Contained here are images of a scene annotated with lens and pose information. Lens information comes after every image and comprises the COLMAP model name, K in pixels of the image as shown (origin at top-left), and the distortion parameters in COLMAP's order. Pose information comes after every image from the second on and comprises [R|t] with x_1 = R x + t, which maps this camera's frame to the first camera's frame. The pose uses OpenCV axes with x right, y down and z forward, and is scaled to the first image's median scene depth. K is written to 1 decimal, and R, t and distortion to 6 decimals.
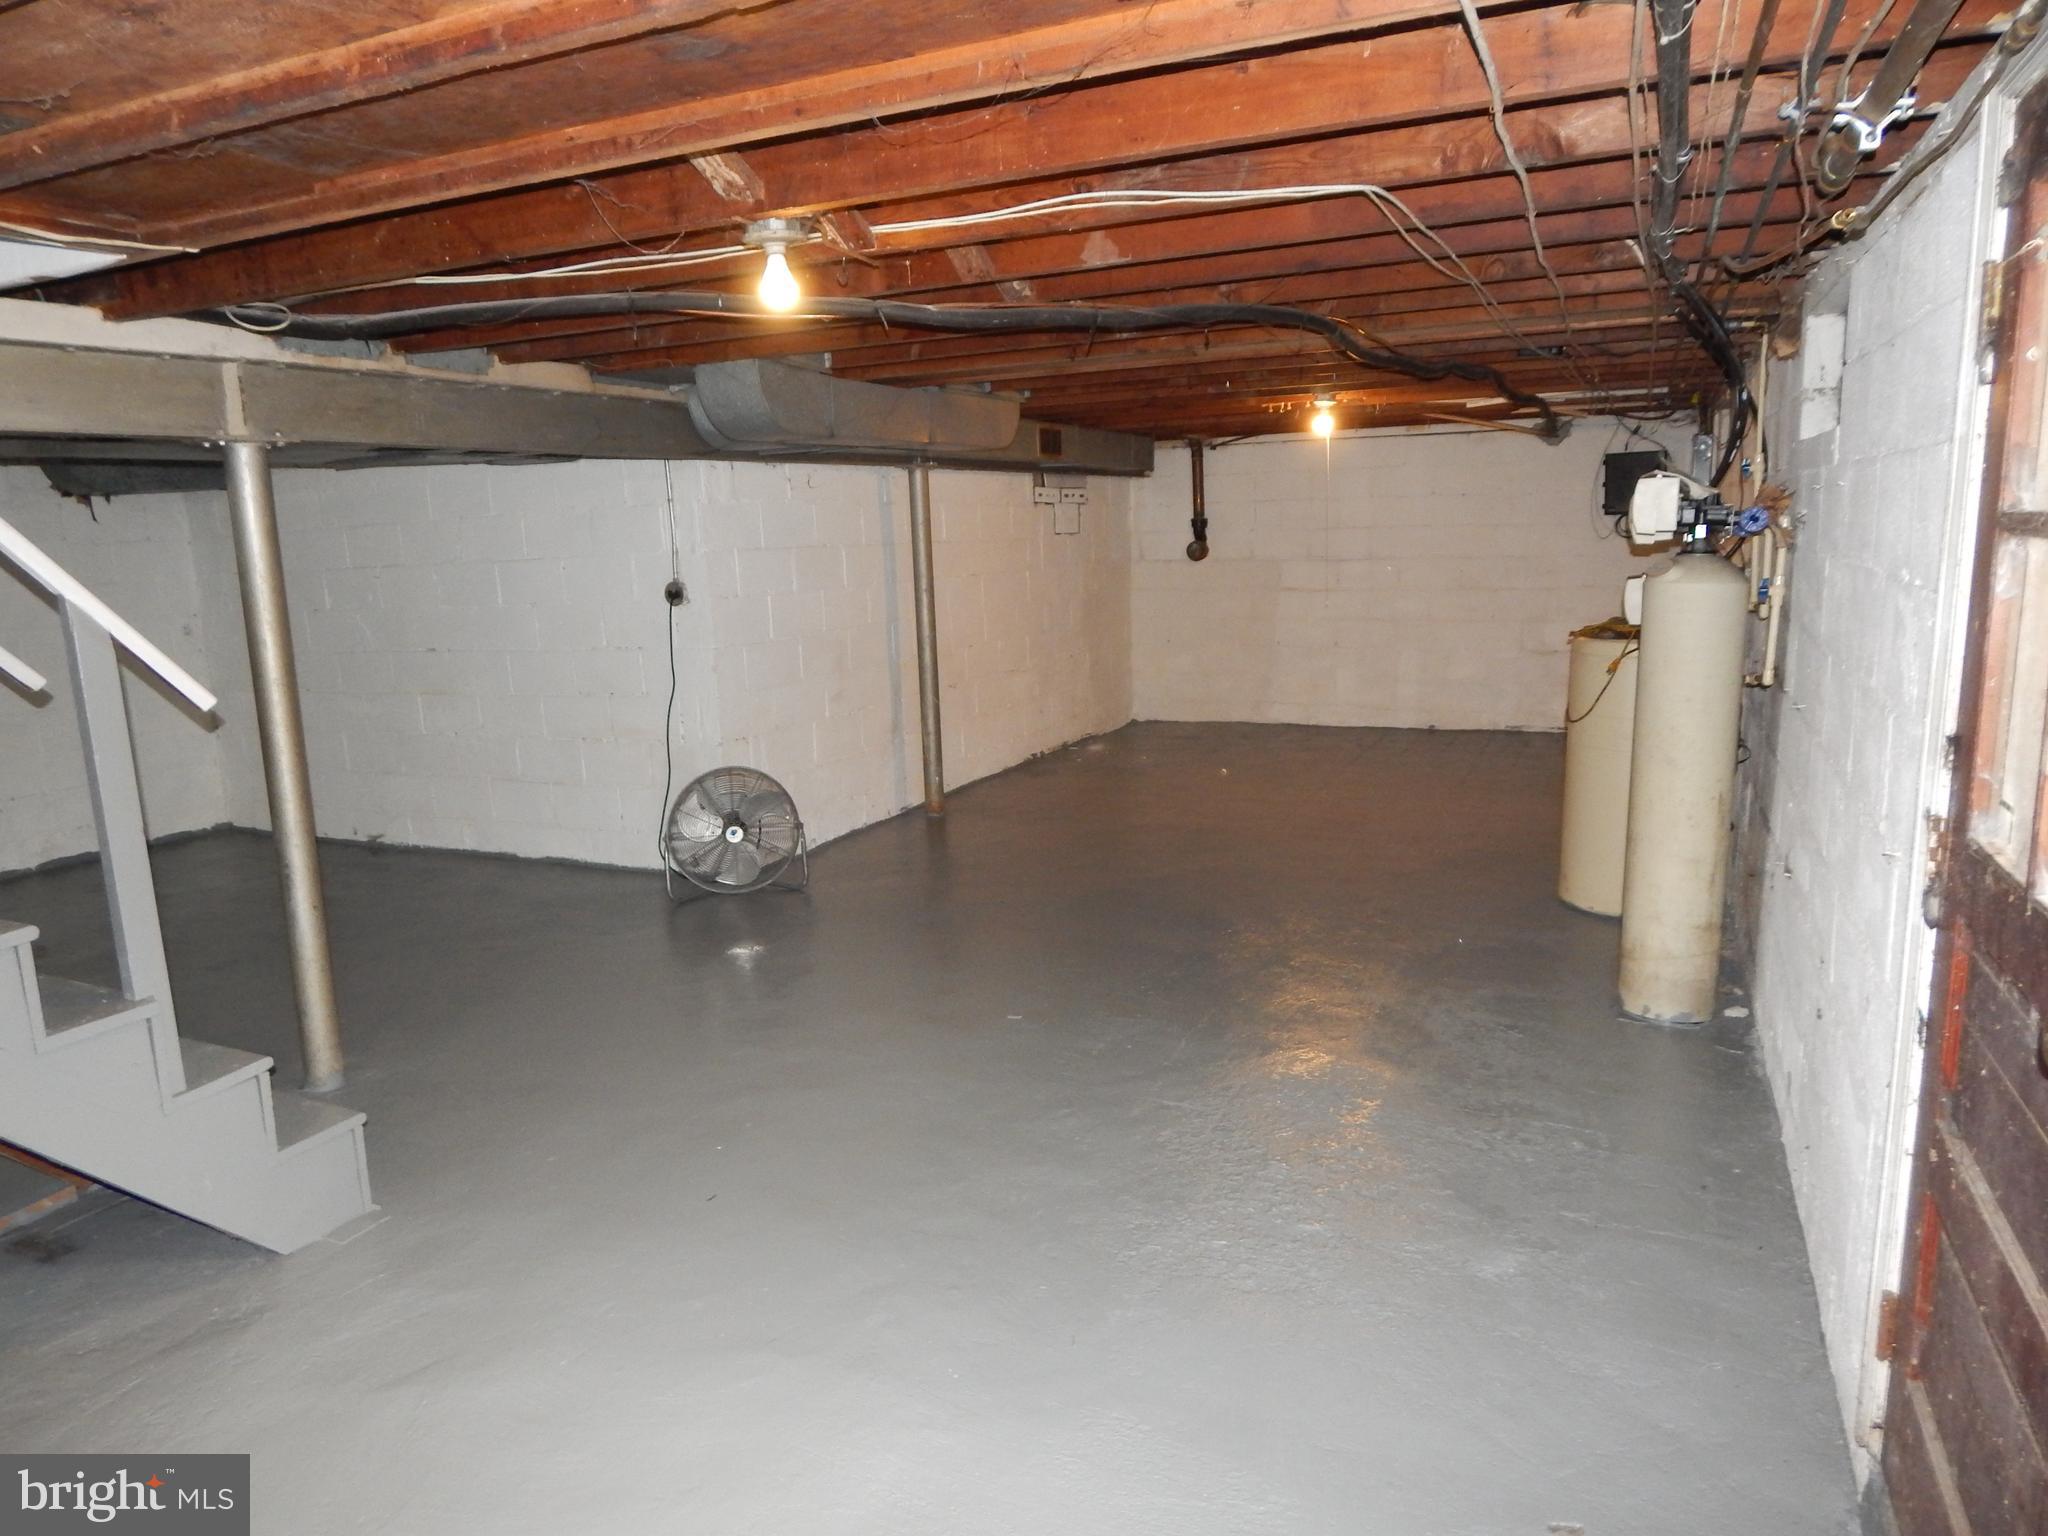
lens RADIAL K [[1338.5, 0, 1015.1], [0, 1338.5, 762.7], [0, 0, 1]] dist [-0.014798, -0.001229]
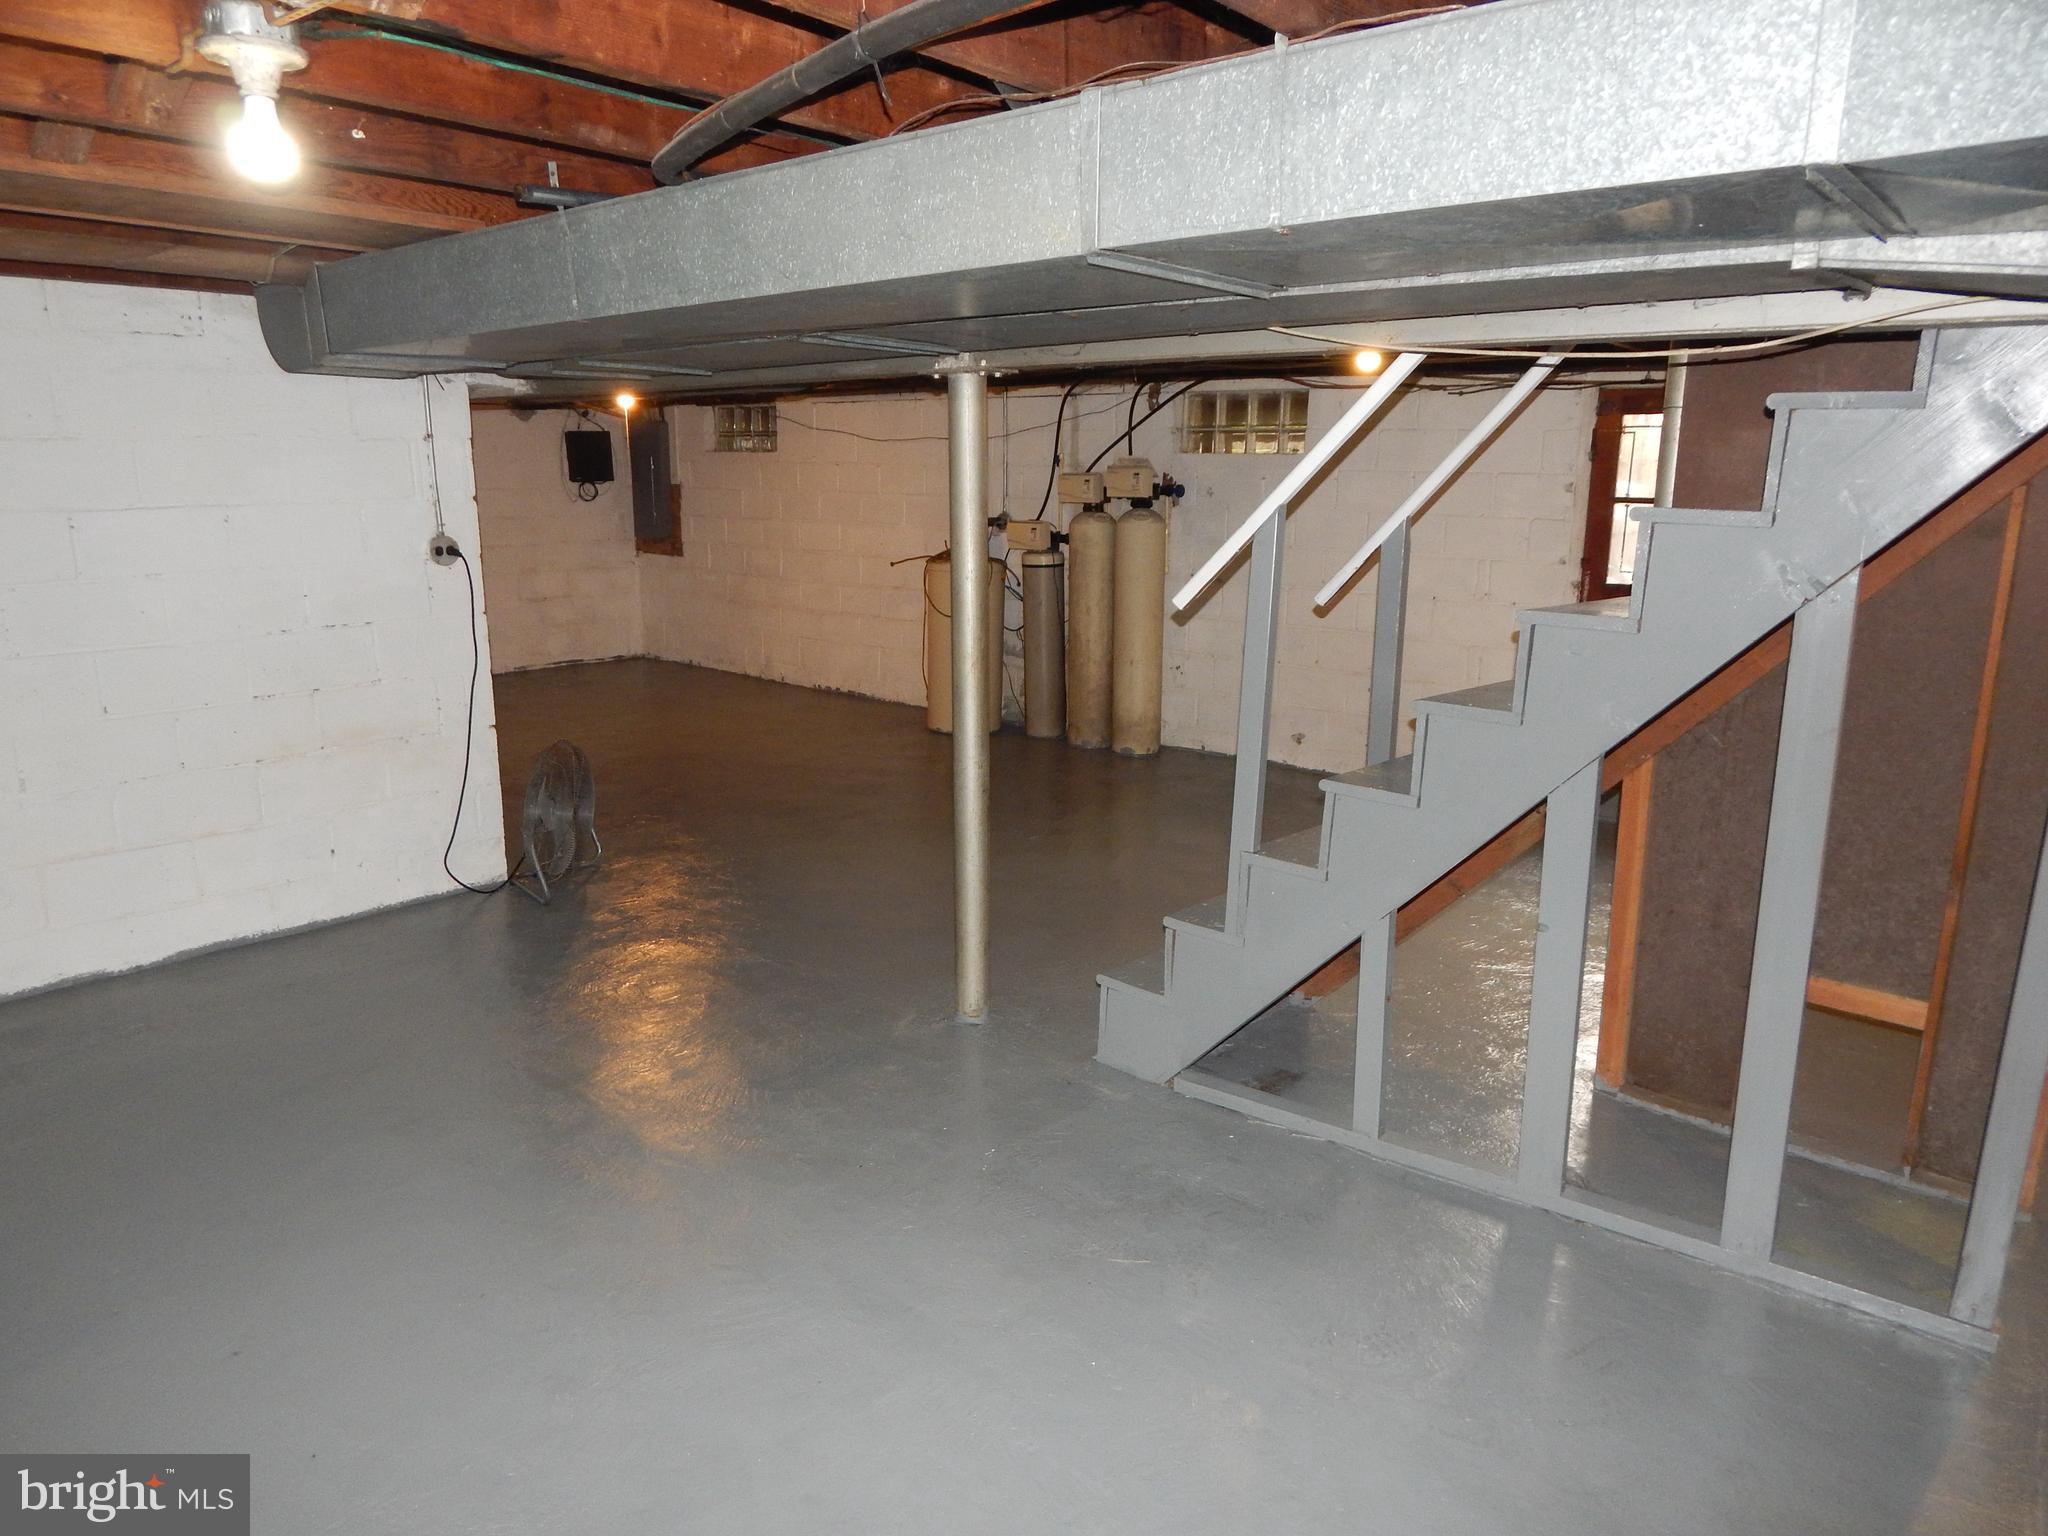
lens RADIAL K [[1378.7, 0, 1021.1], [0, 1378.7, 749.6], [0, 0, 1]] dist [0.024152, 0.058290]
pose [[0.254346, -0.156618, 0.954348, -0.892489], [0.155845, 0.980541, 0.119382, -0.046916], [-0.954474, 0.118366, 0.273804, 0.393807]]
